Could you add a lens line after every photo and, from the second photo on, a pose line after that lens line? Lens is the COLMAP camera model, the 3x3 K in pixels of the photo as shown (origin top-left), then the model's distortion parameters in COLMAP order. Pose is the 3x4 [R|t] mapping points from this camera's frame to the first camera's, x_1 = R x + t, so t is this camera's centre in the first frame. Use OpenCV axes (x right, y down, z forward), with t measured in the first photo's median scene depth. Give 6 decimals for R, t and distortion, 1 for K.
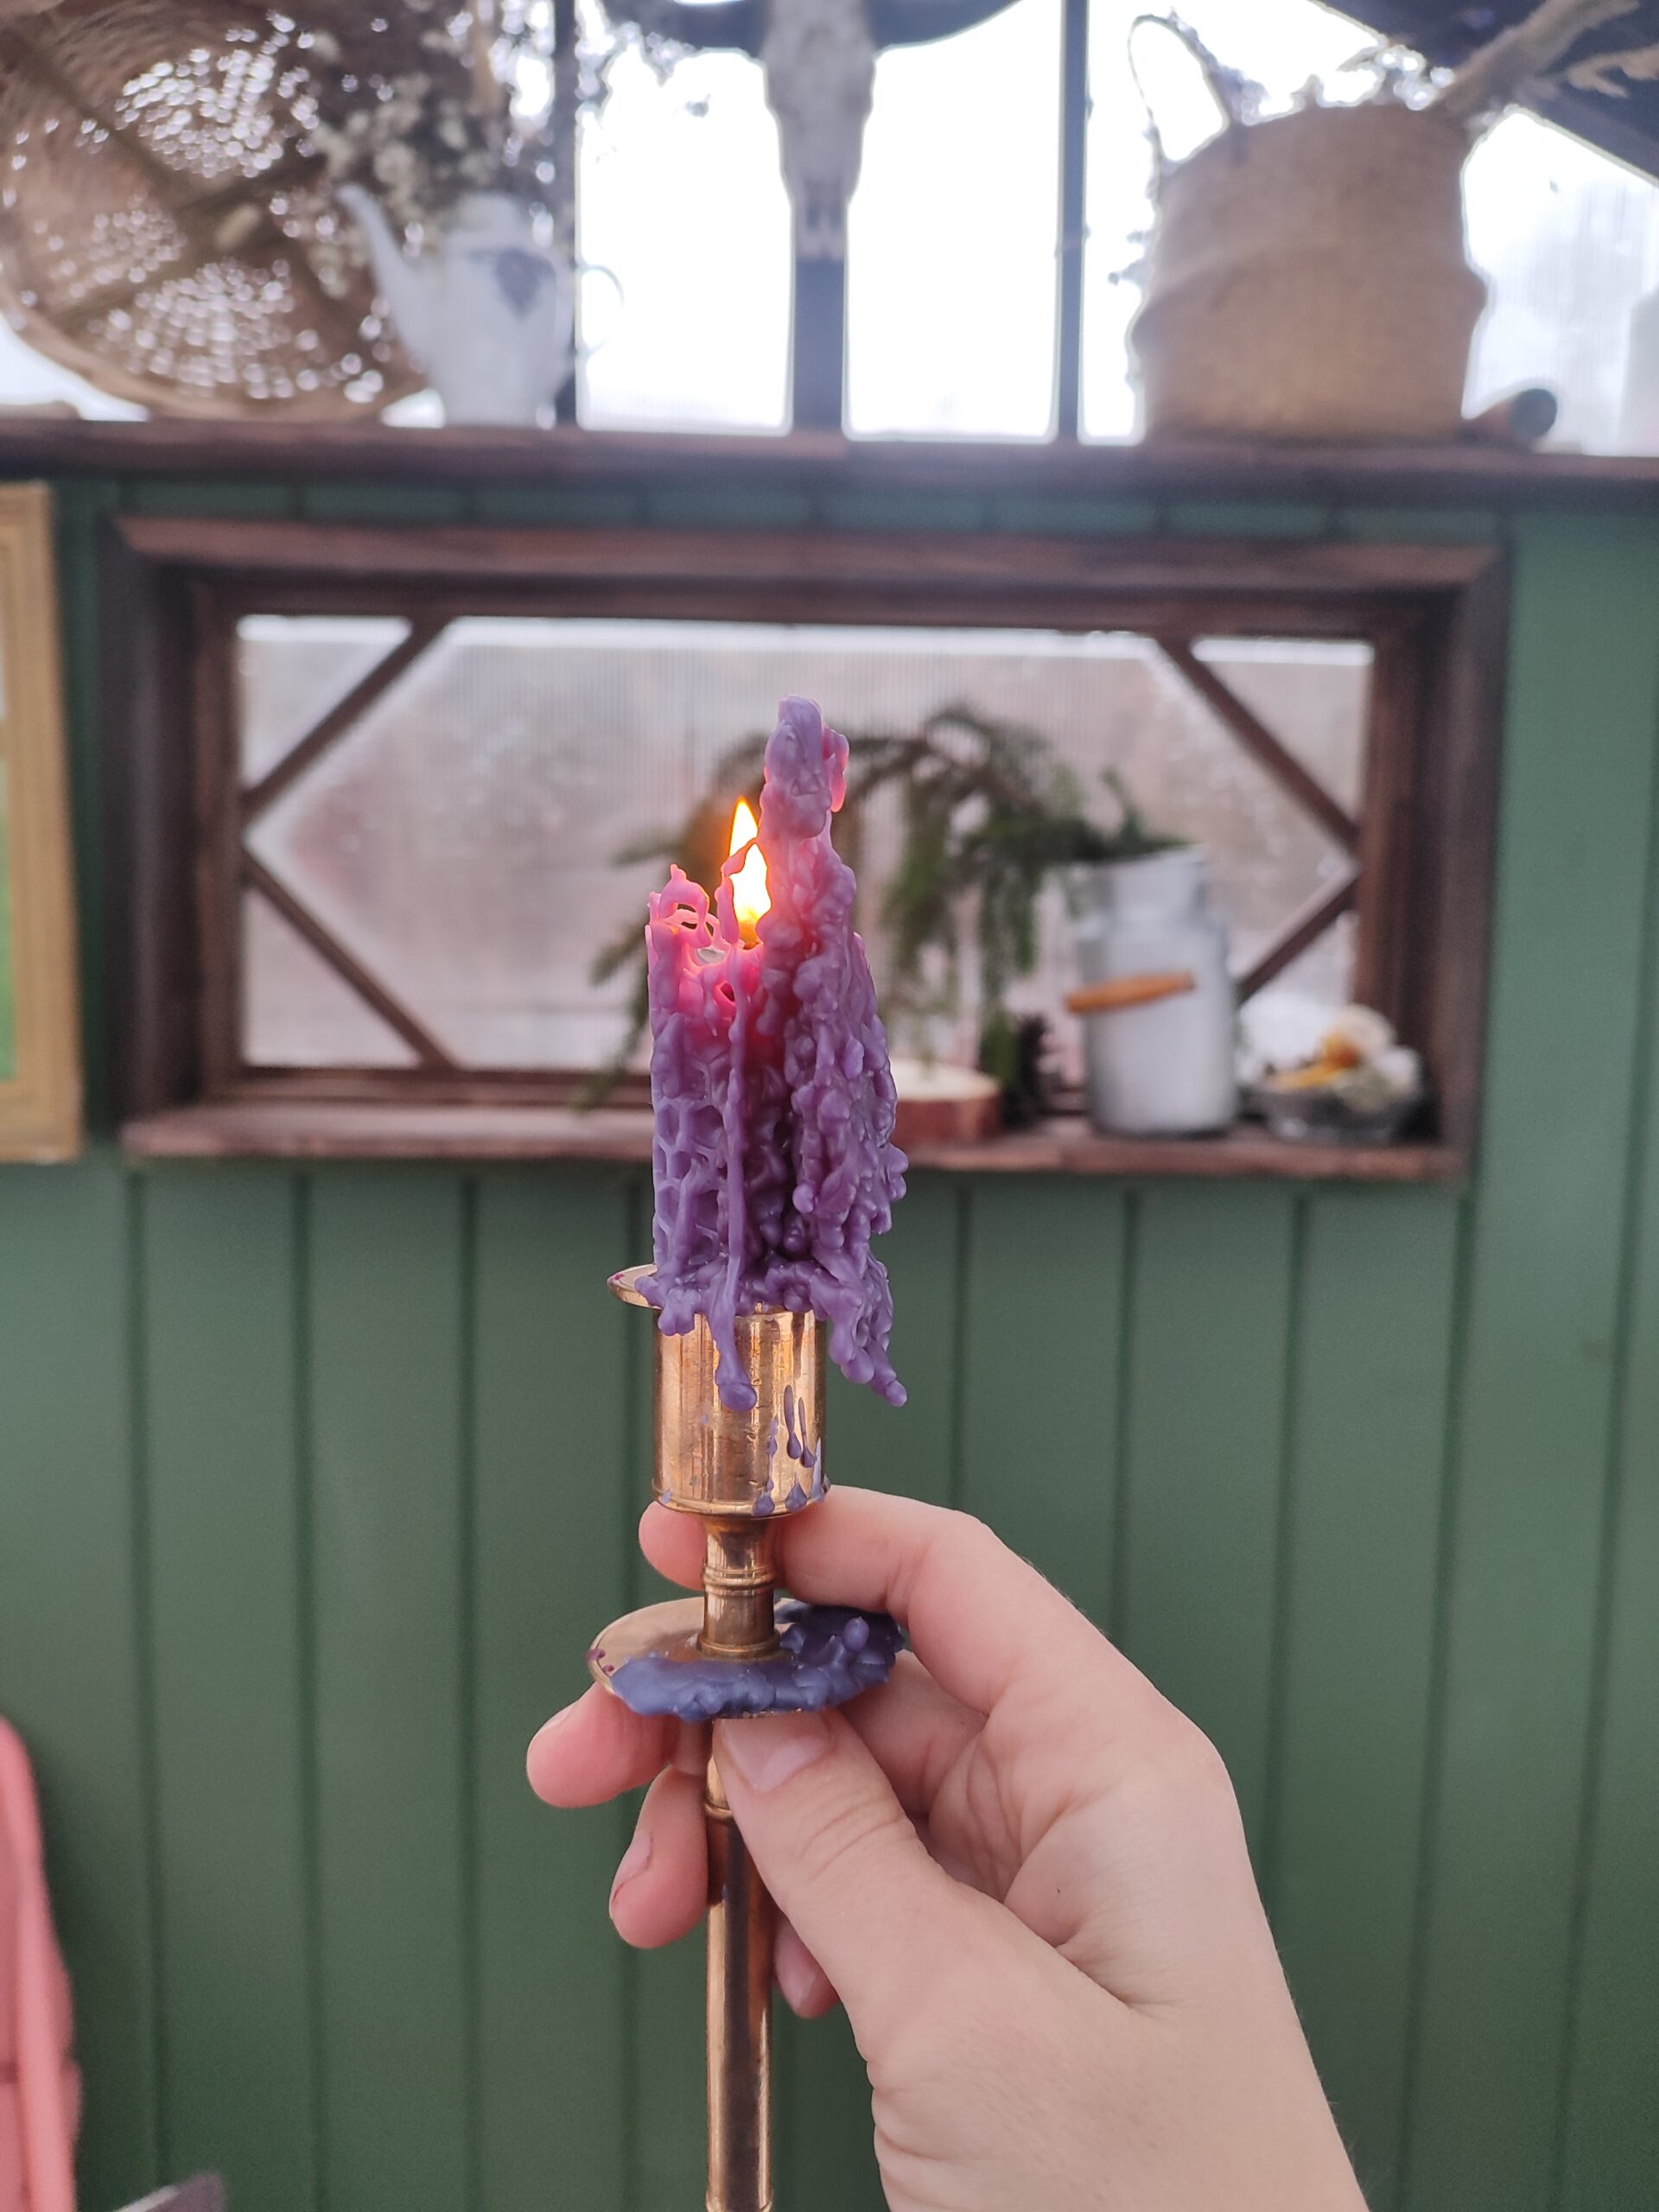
lens RADIAL K [[1543.4, 0, 829.5], [0, 1543.4, 1106.0], [0, 0, 1]] dist [0.001951, -0.002841]
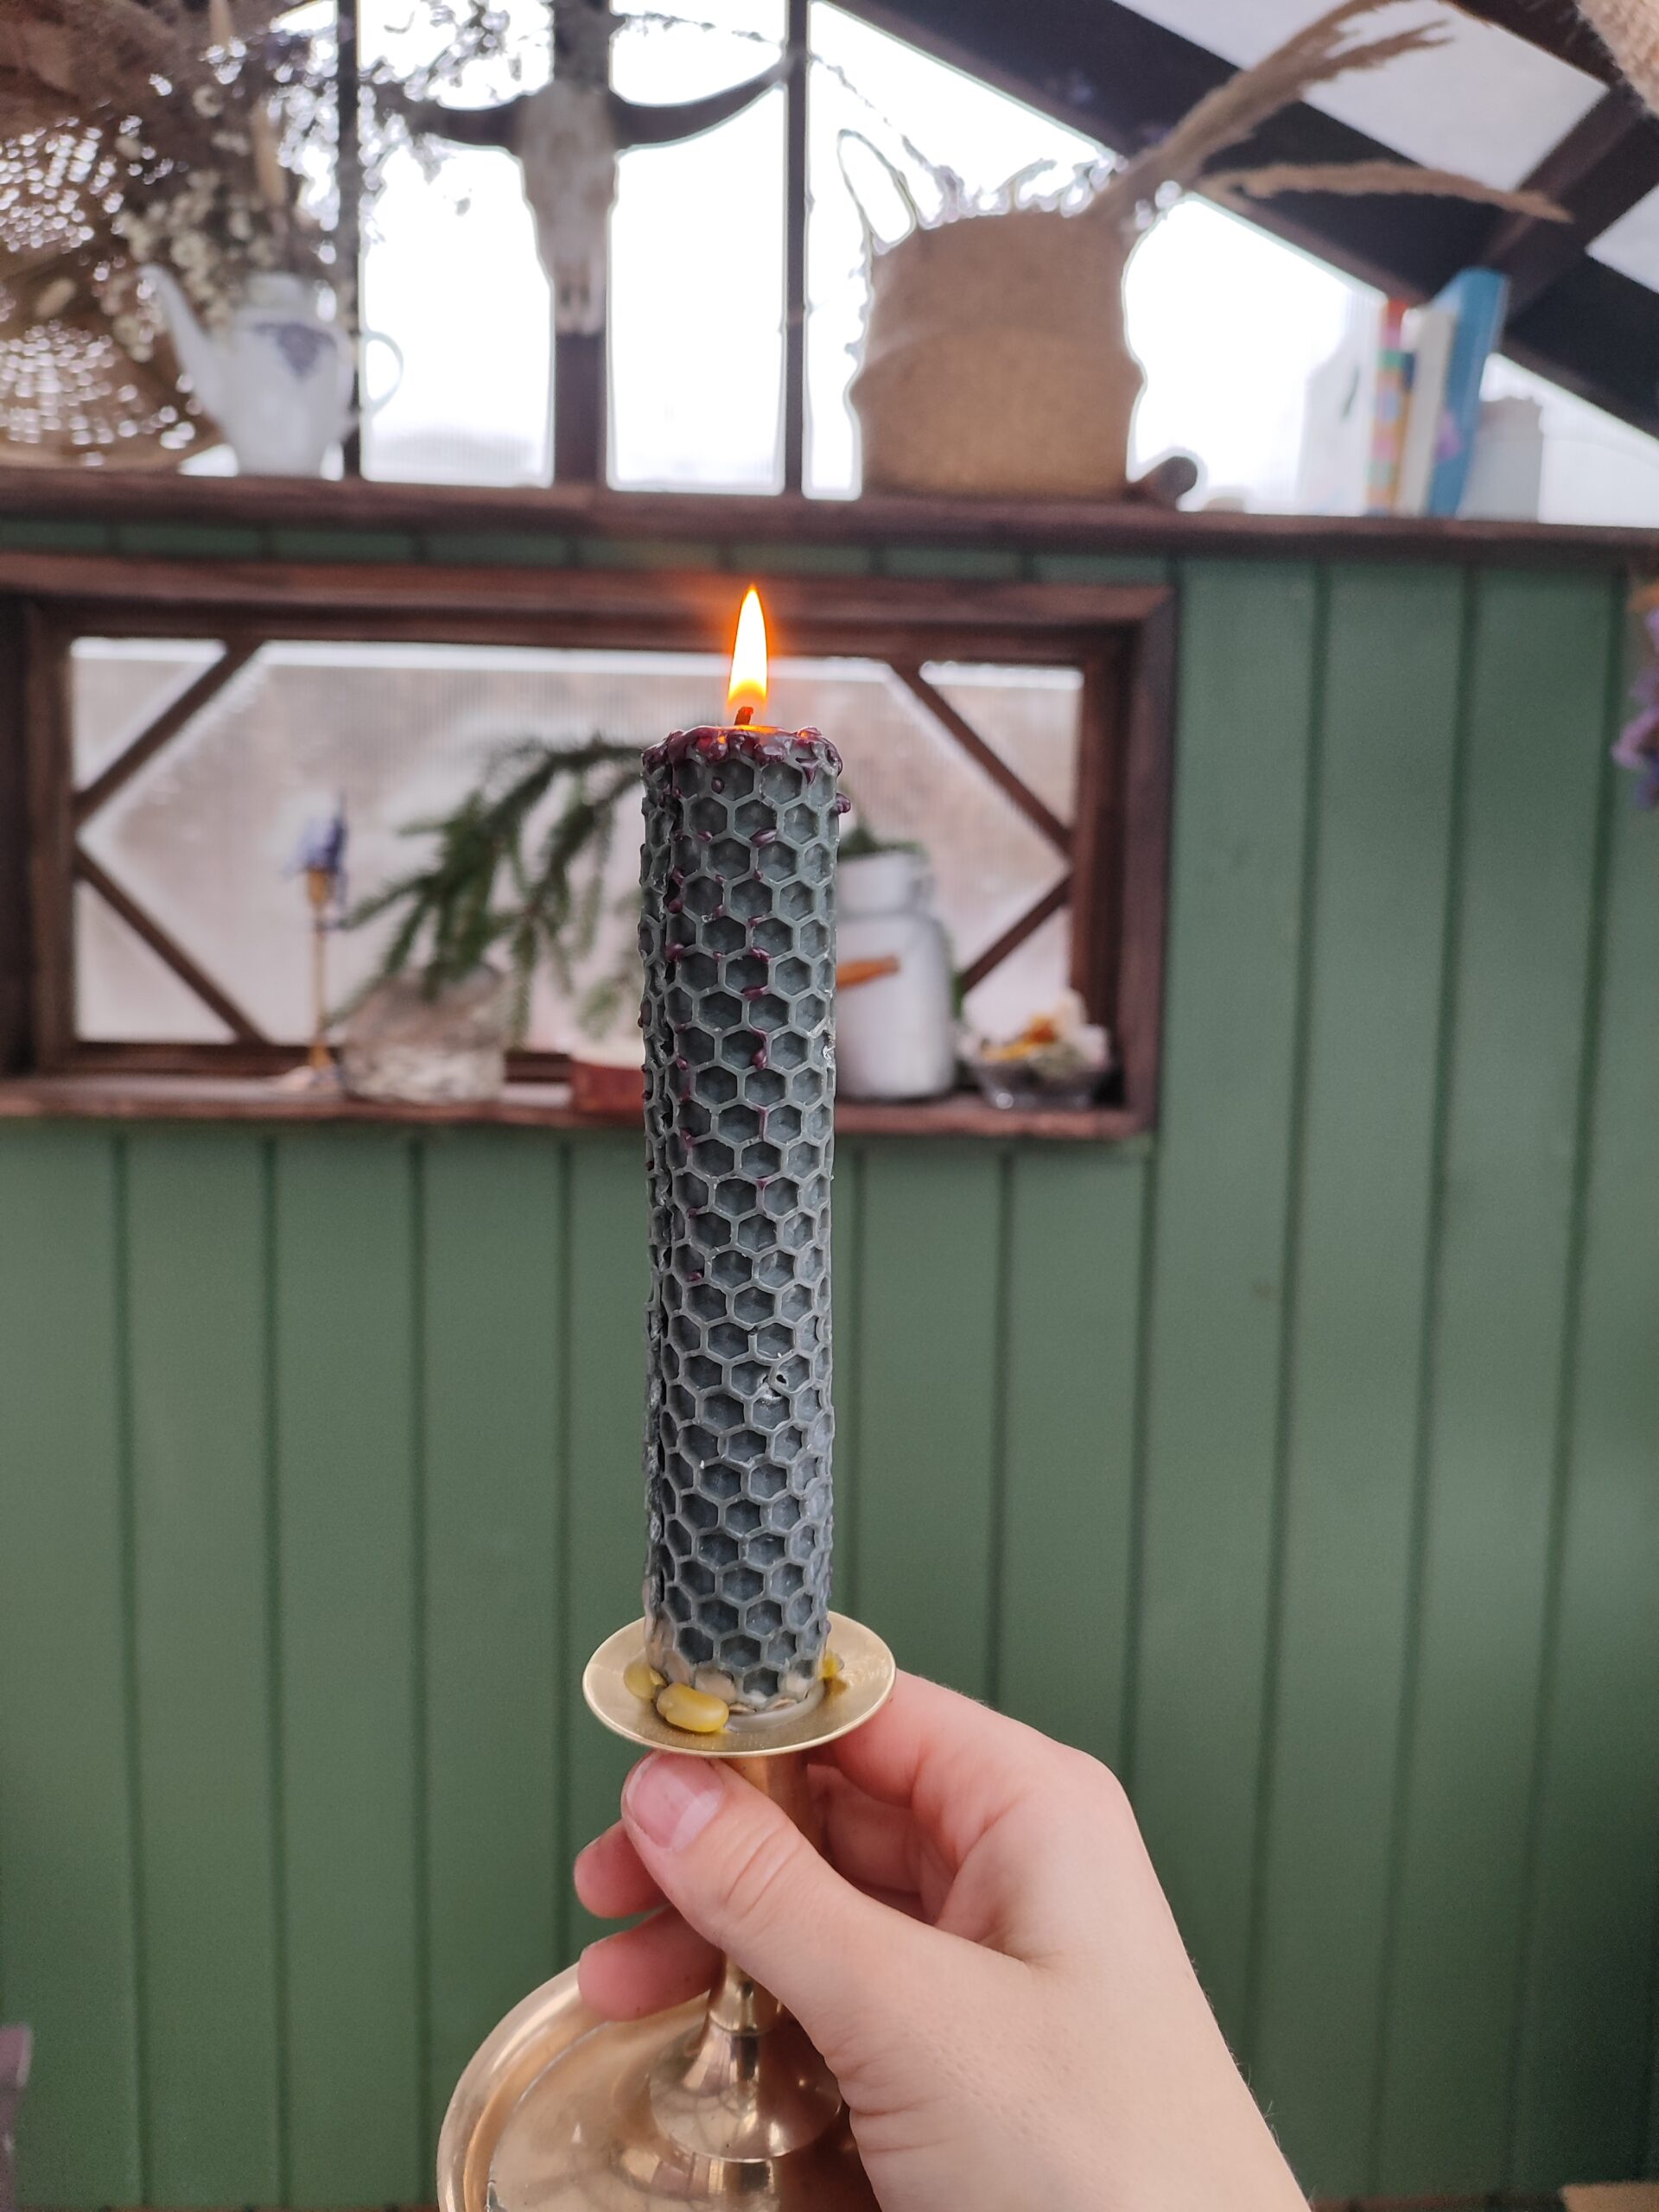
lens RADIAL K [[1547.9, 0, 829.5], [0, 1547.9, 1106.0], [0, 0, 1]] dist [-0.005638, 0.006191]
pose [[0.999659, 0.001110, 0.026107, 0.146319], [-0.001118, 0.999999, 0.000289, 0.022276], [-0.026106, -0.000318, 0.999659, -0.140492]]
